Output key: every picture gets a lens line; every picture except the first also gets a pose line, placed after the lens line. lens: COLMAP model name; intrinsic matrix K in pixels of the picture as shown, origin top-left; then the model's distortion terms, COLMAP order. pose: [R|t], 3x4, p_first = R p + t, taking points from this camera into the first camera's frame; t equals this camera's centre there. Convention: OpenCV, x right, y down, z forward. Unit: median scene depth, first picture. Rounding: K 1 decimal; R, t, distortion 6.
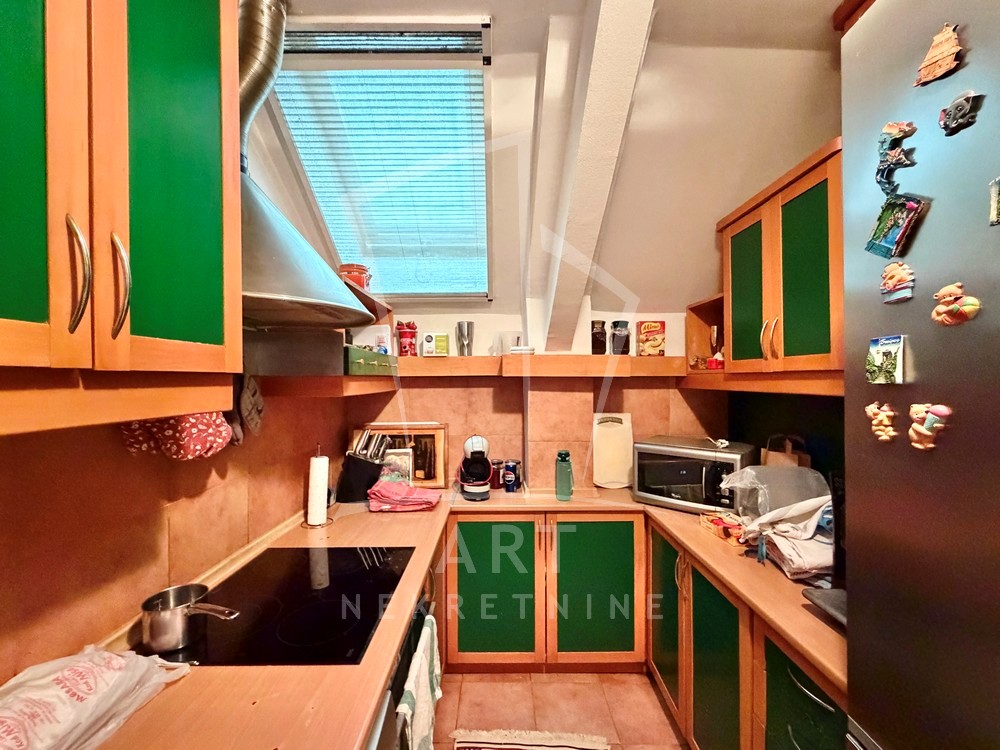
lens RADIAL K [[397.5, 0, 495.5], [0, 397.5, 376.0], [0, 0, 1]] dist [-0.001032, 0.000306]
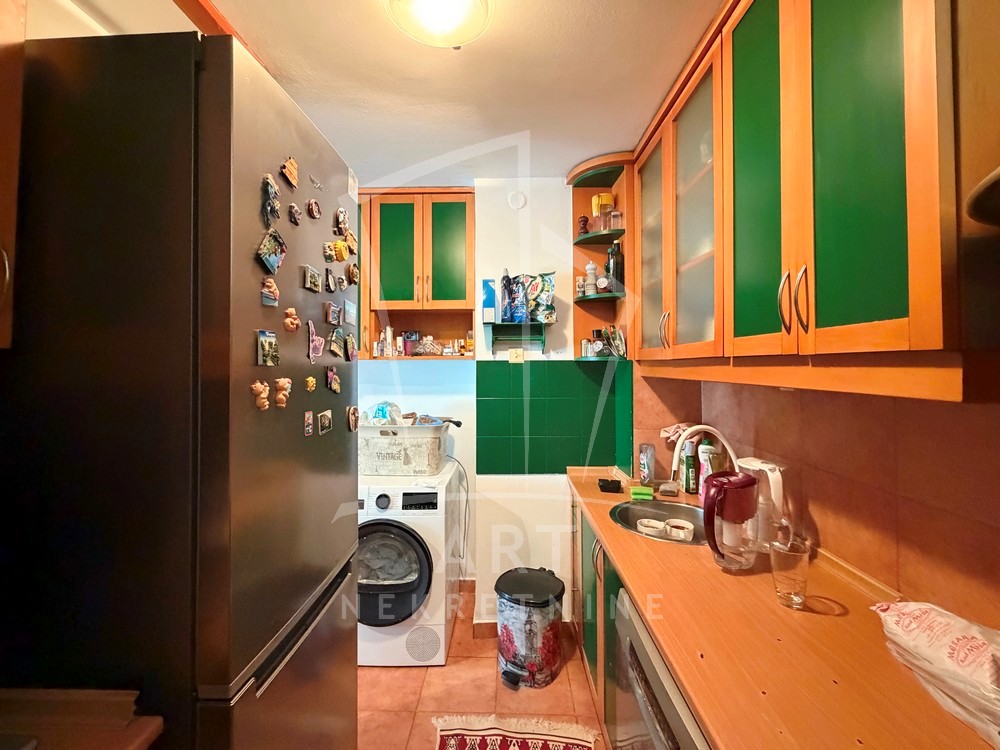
lens RADIAL K [[397.5, 0, 495.5], [0, 397.5, 376.0], [0, 0, 1]] dist [-0.001032, 0.000306]
pose [[-0.999821, 0.003253, 0.018625, 0.204885], [0.003609, 0.999811, 0.019083, 0.034160], [-0.018560, 0.019147, -0.999644, 2.506343]]
